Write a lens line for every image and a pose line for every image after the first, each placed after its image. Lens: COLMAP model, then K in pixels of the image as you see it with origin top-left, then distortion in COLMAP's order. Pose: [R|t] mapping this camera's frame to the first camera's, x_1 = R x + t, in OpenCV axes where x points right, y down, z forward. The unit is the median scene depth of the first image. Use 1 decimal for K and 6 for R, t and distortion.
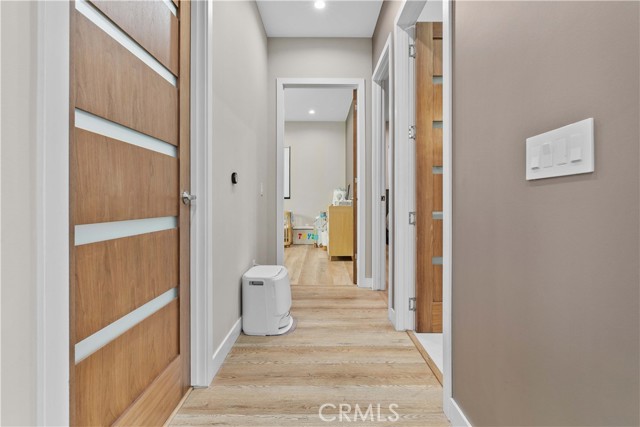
lens RADIAL K [[322.5, 0, 321.0], [0, 322.5, 200.1], [0, 0, 1]] dist [-0.001228, -0.000201]
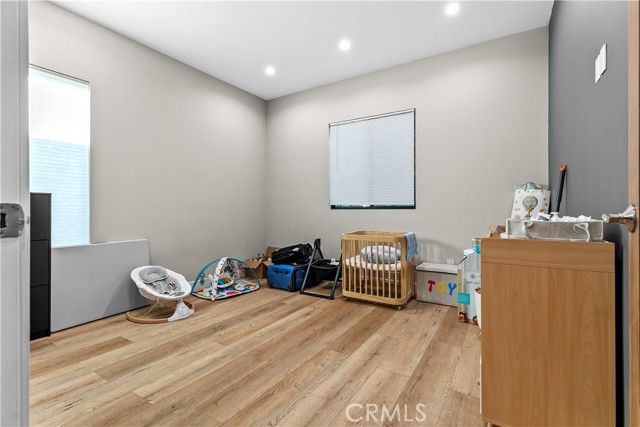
lens RADIAL K [[294.4, 0, 321.5], [0, 294.4, 205.1], [0, 0, 1]] dist [-0.000319, -0.000100]
pose [[0.843618, -0.004865, -0.536921, 0.022233], [0.002198, 0.999982, -0.005607, -0.004782], [0.536939, 0.003550, 0.843614, 0.355247]]
